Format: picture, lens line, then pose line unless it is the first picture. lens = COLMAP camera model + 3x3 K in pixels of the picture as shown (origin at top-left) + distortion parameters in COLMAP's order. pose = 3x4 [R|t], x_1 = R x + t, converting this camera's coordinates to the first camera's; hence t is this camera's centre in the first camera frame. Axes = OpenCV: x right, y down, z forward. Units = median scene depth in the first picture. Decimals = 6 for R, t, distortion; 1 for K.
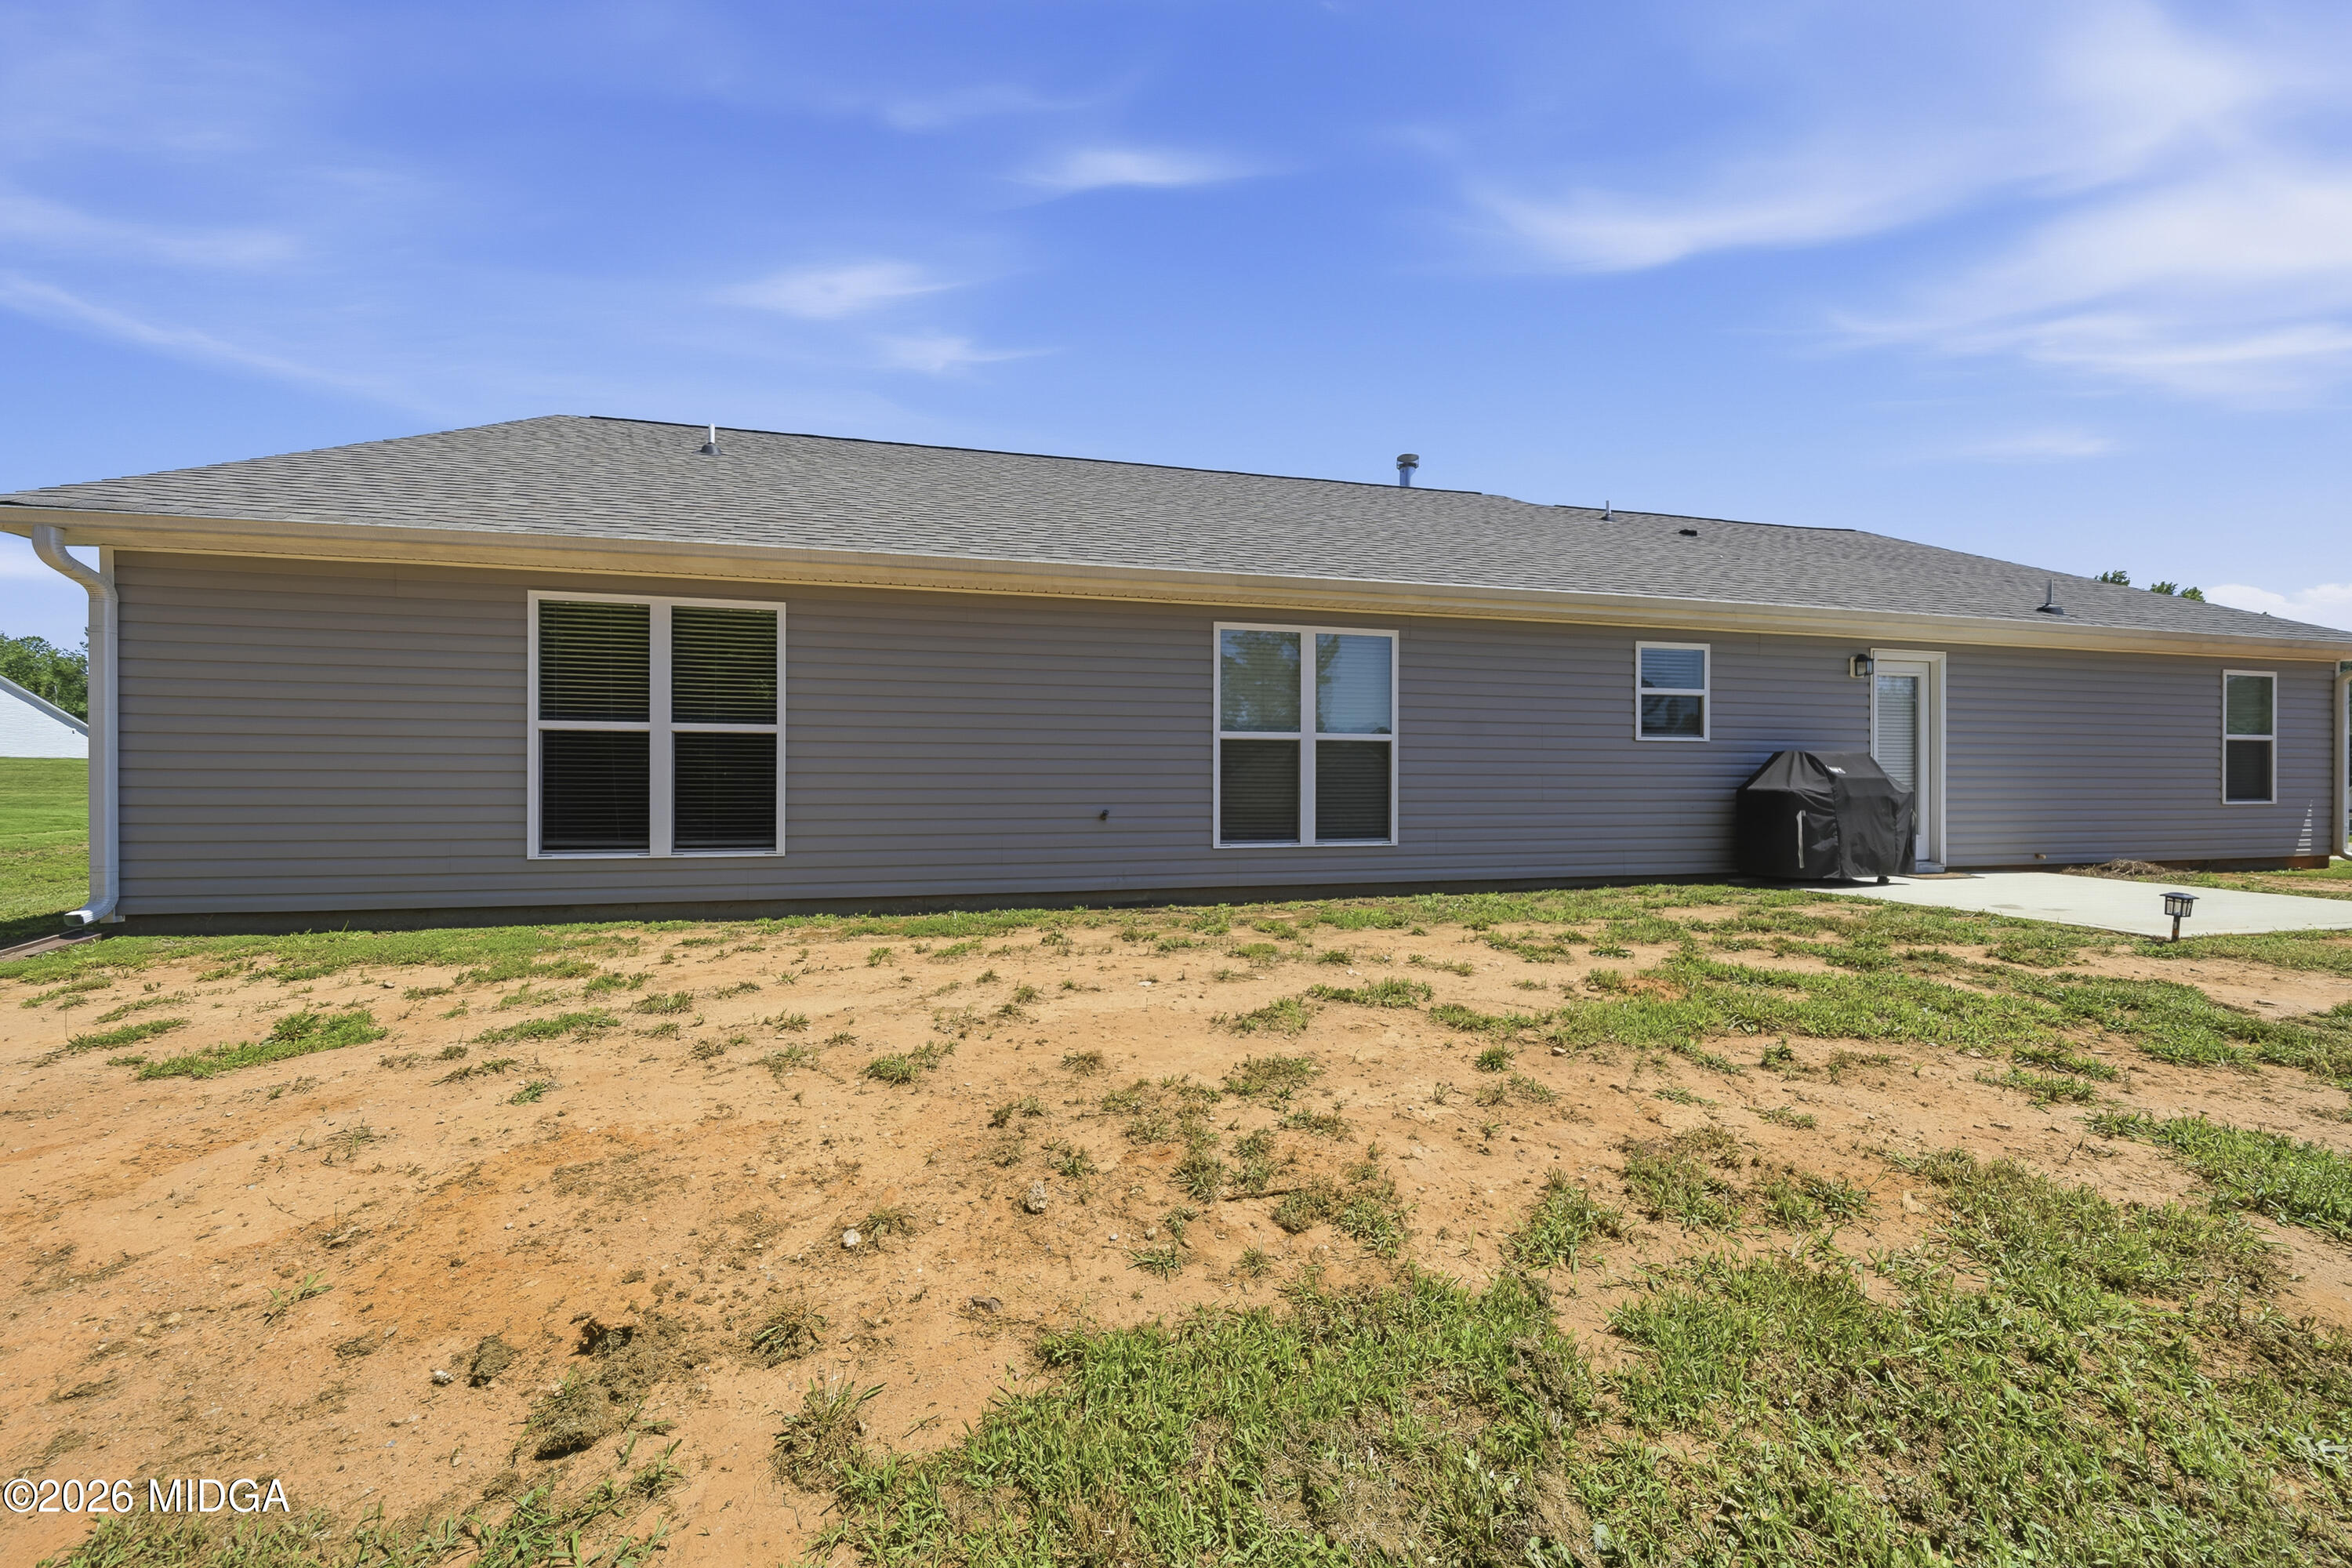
lens RADIAL K [[844.5, 0, 1174.9], [0, 844.5, 776.1], [0, 0, 1]] dist [-0.005986, 0.000109]
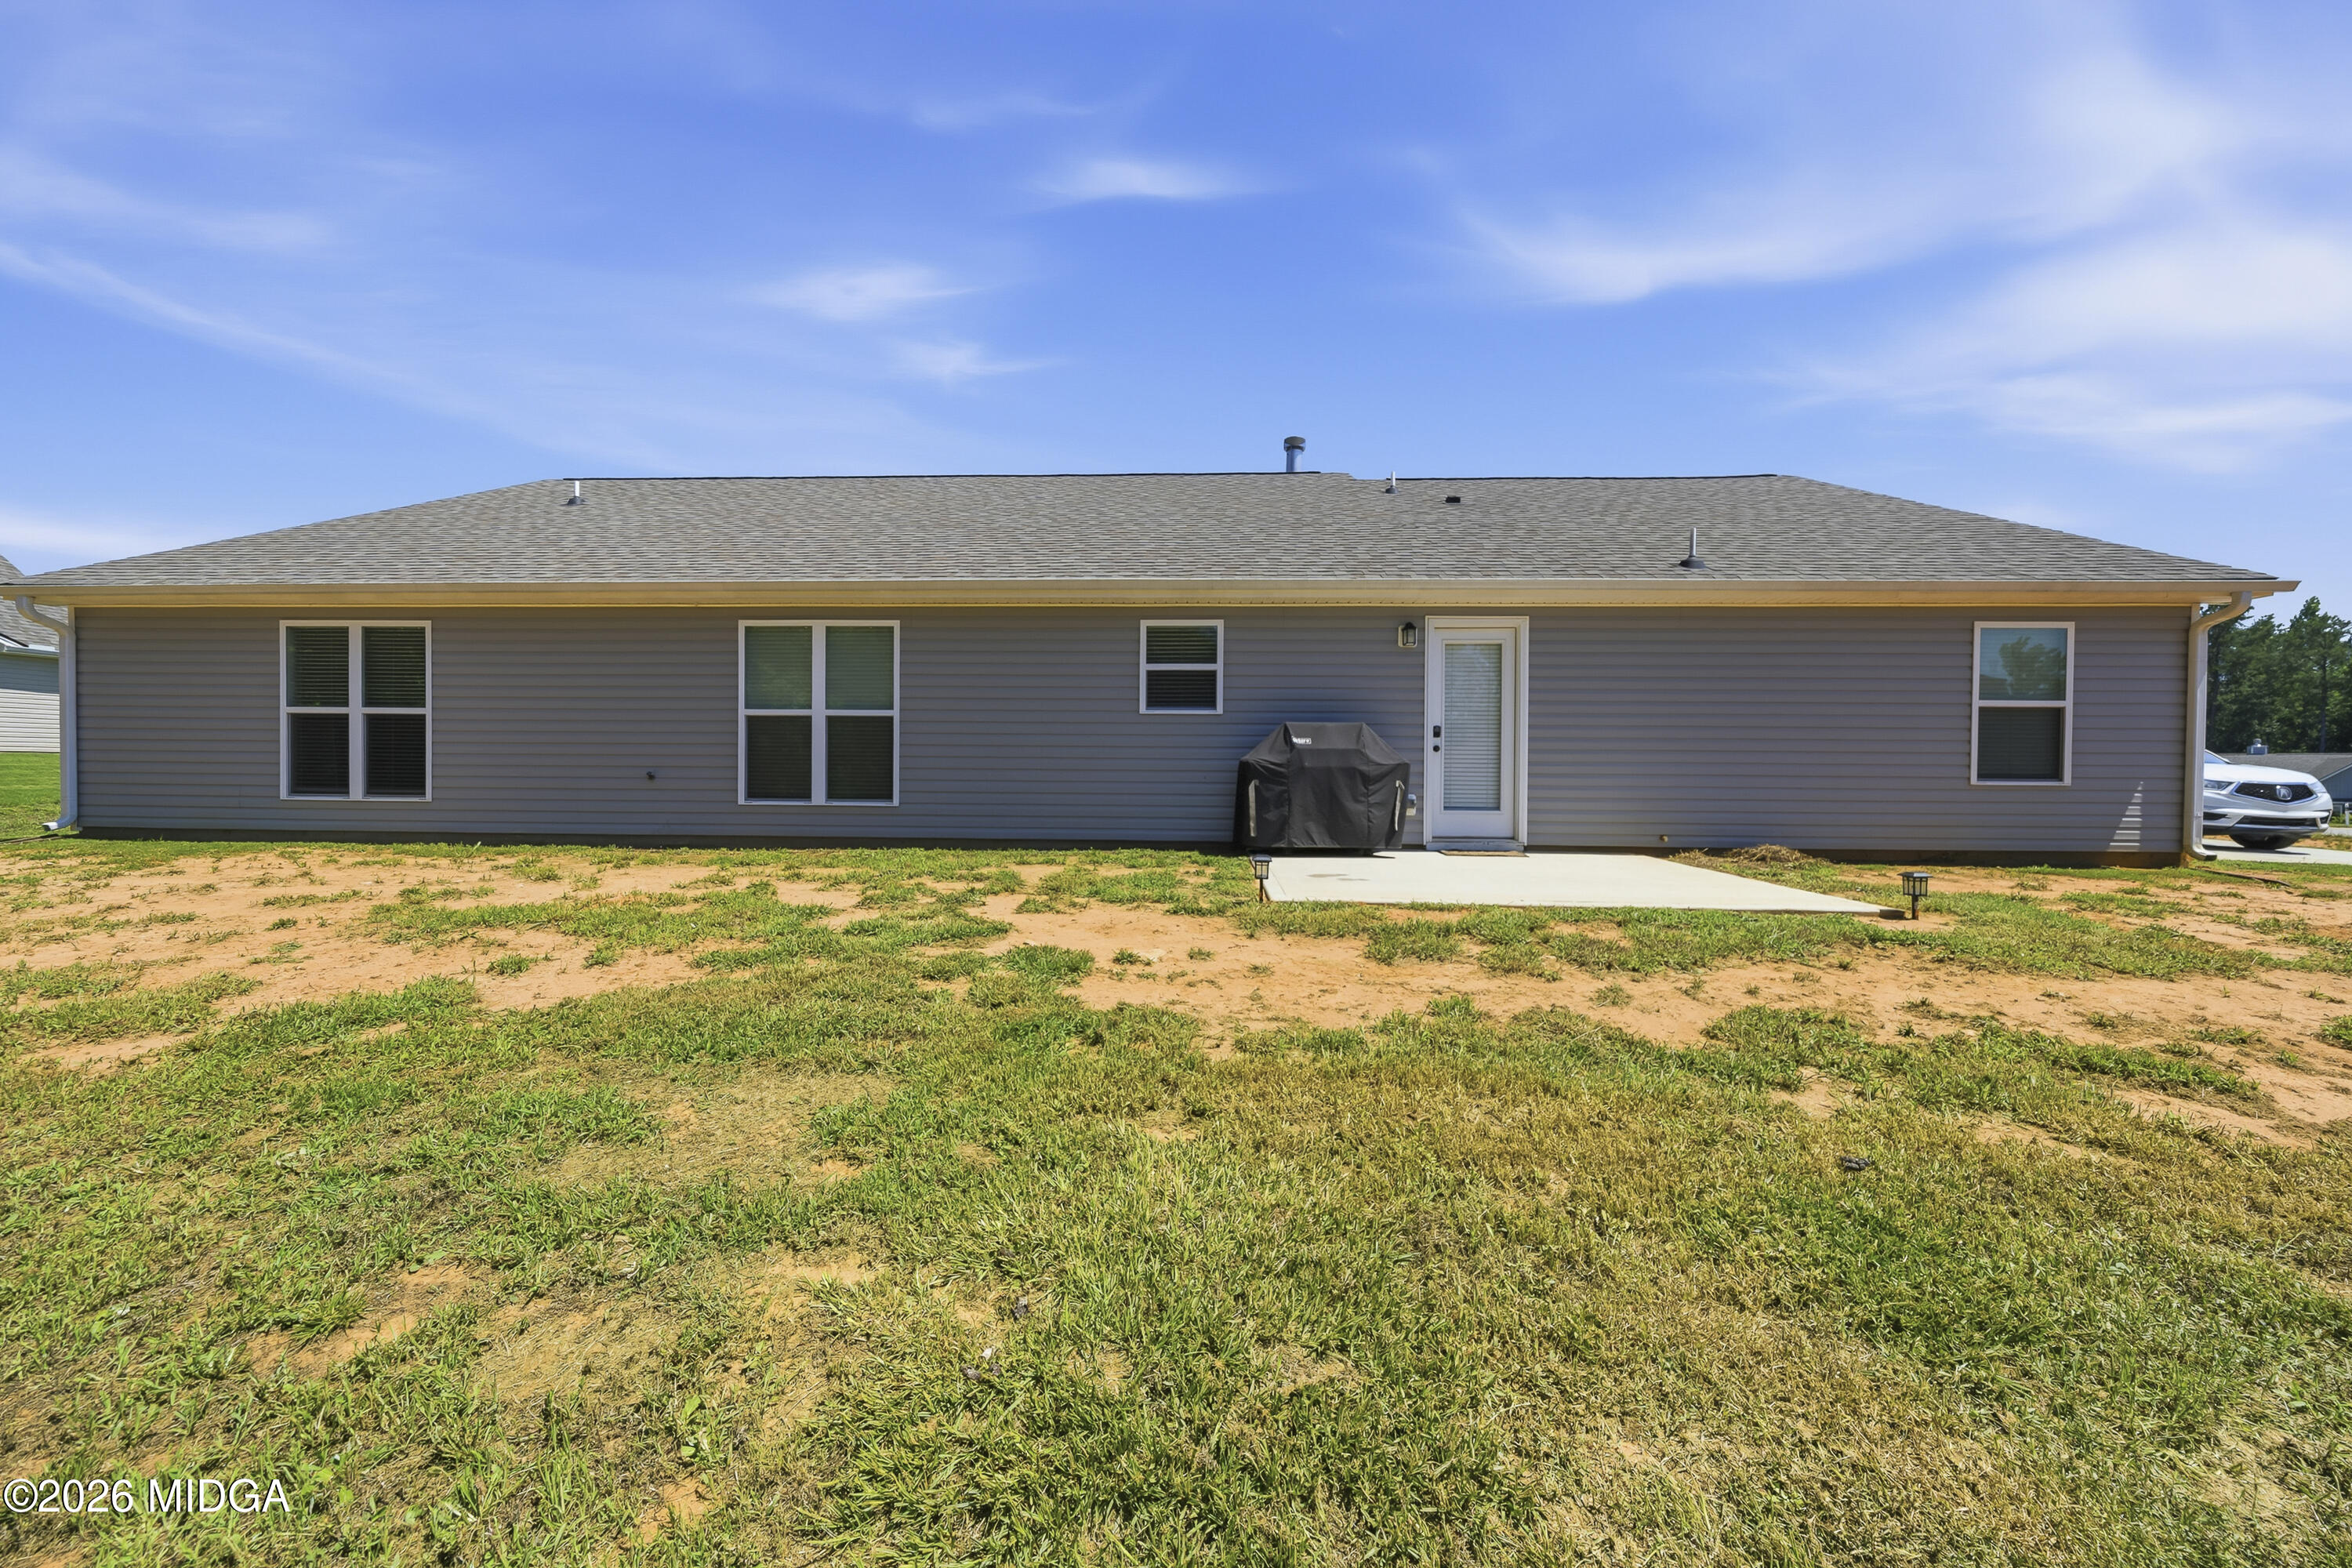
lens RADIAL K [[826.9, 0, 1179.3], [0, 826.9, 774.7], [0, 0, 1]] dist [-0.007163, -0.000073]
pose [[0.964096, 0.008075, -0.265431, 0.879937], [-0.004893, 0.999908, 0.012649, 0.021138], [0.265509, -0.010896, 0.964047, 0.009517]]
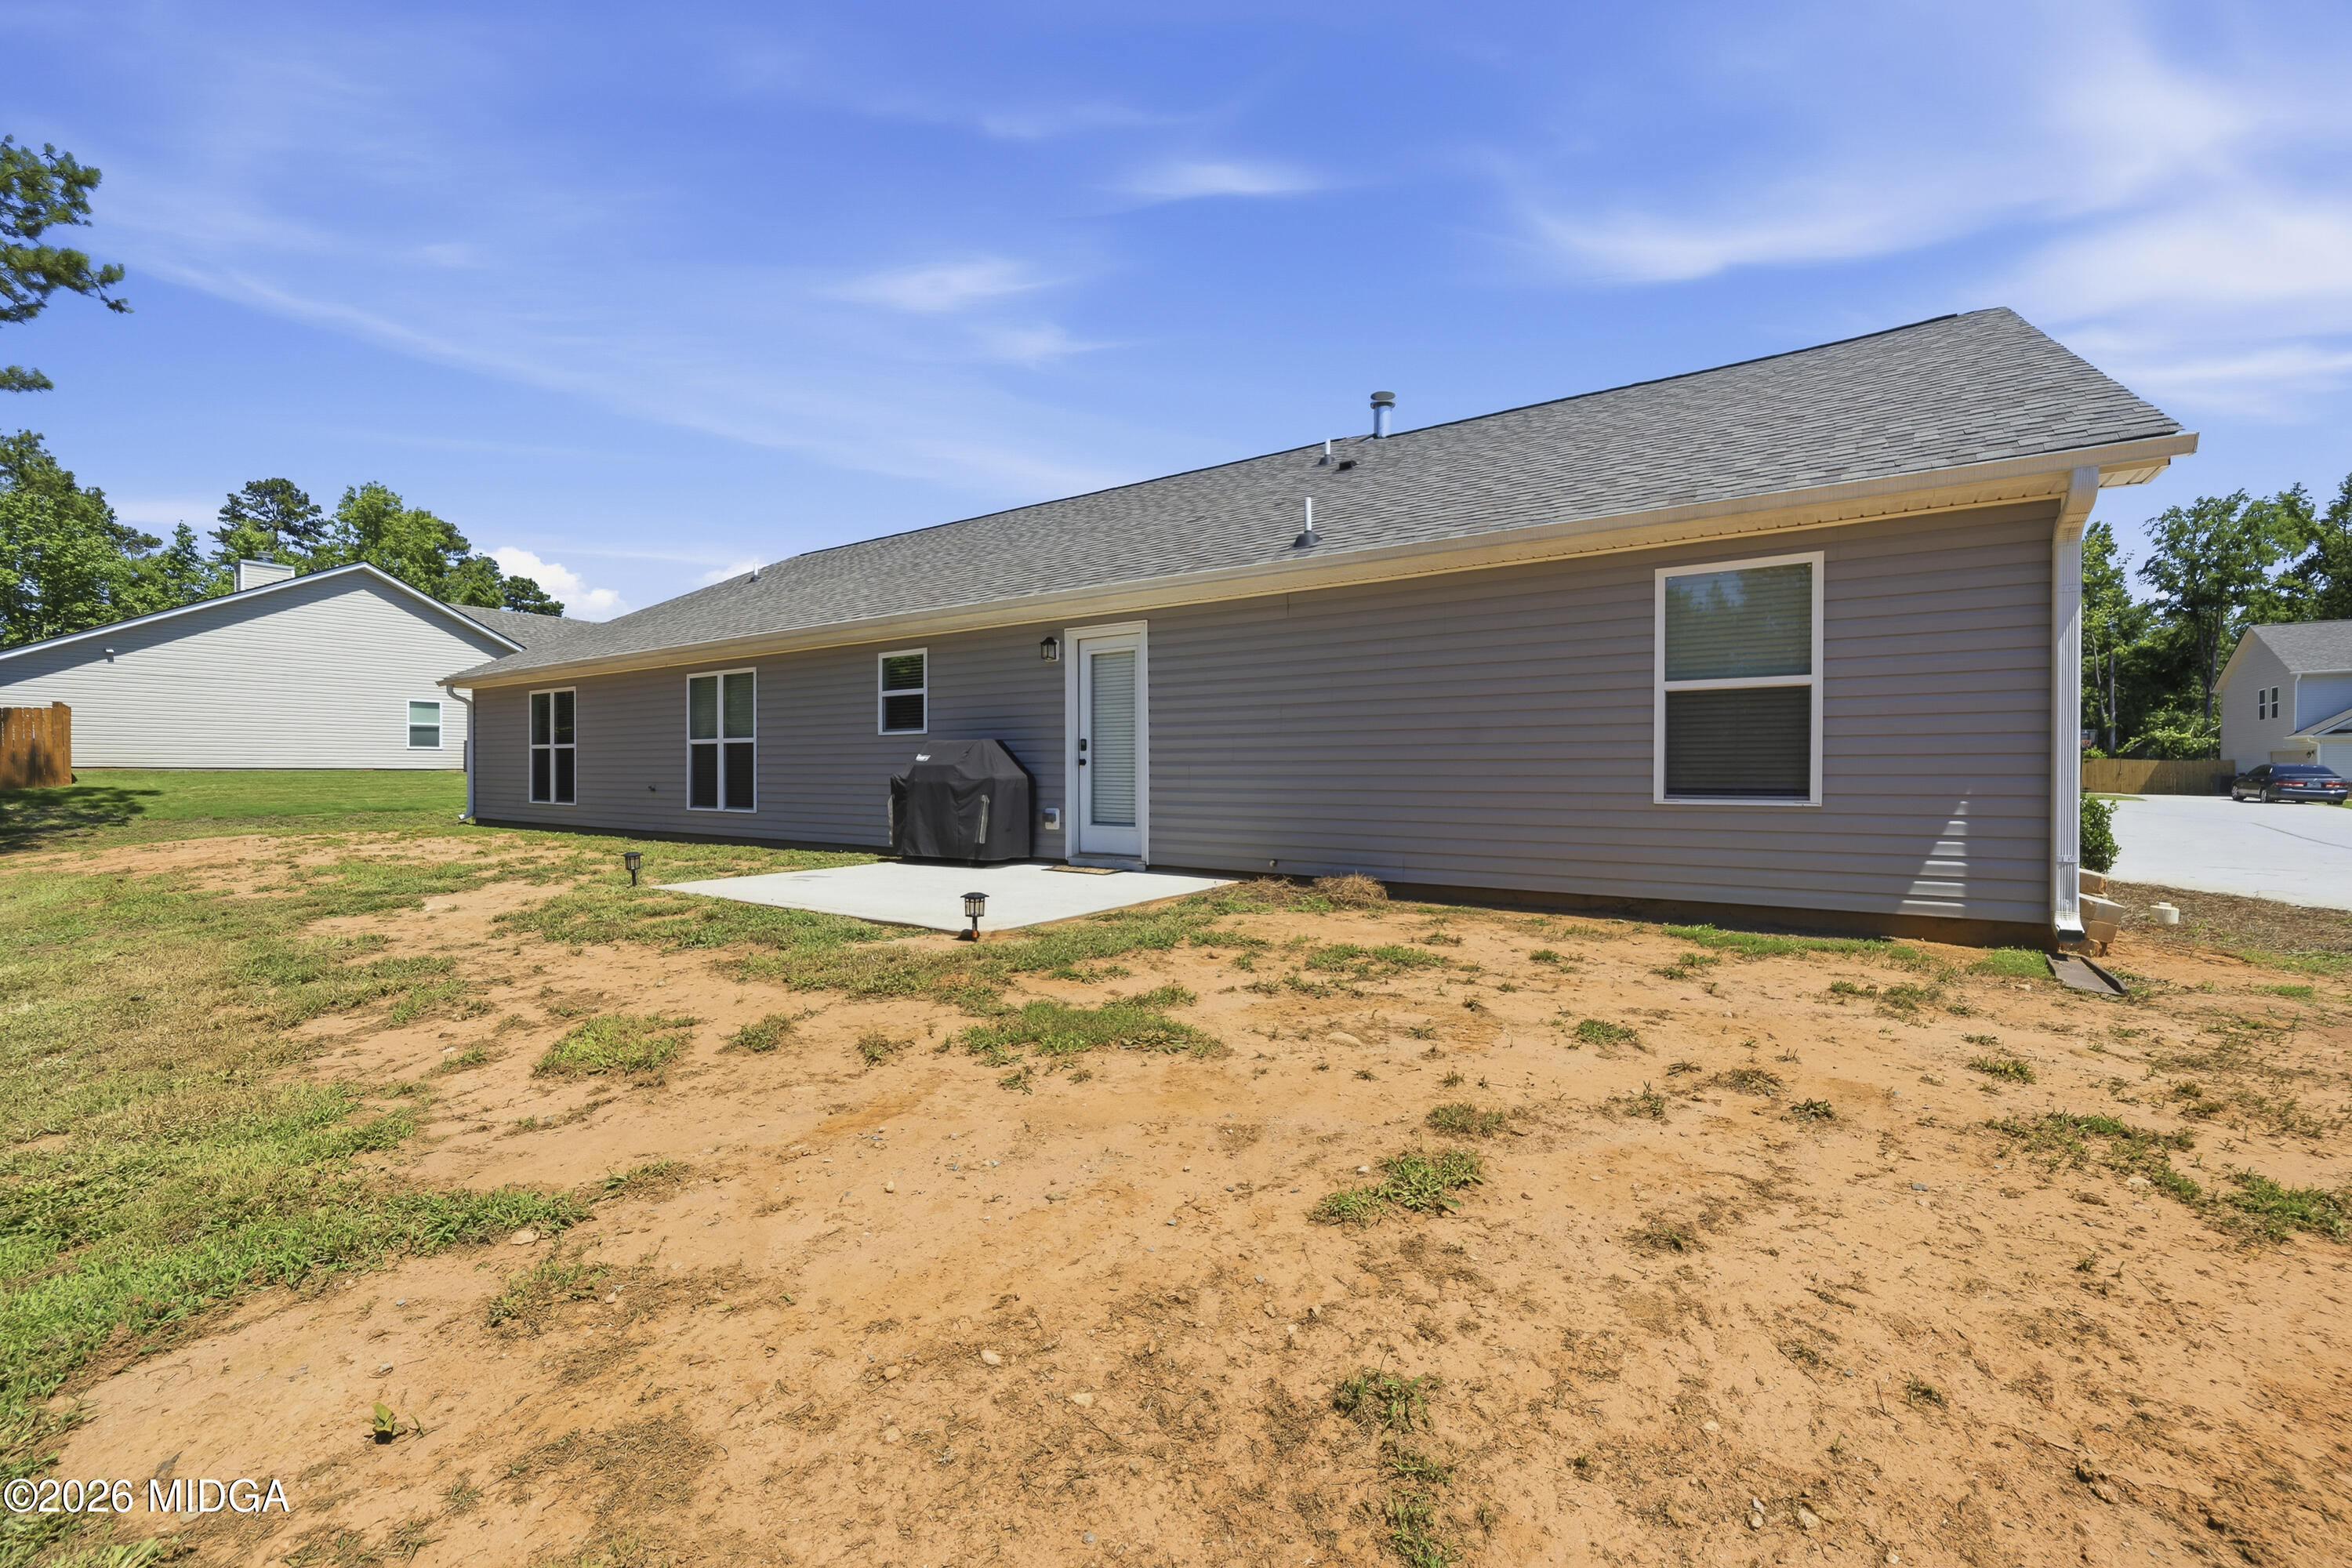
lens RADIAL K [[976.1, 0, 1176.9], [0, 976.1, 792.5], [0, 0, 1]] dist [-0.000043, -0.000001]
pose [[0.670250, 0.011955, -0.742039, 1.895030], [0.001504, 0.999846, 0.017466, 0.016631], [0.742134, -0.012822, 0.670129, 0.376883]]
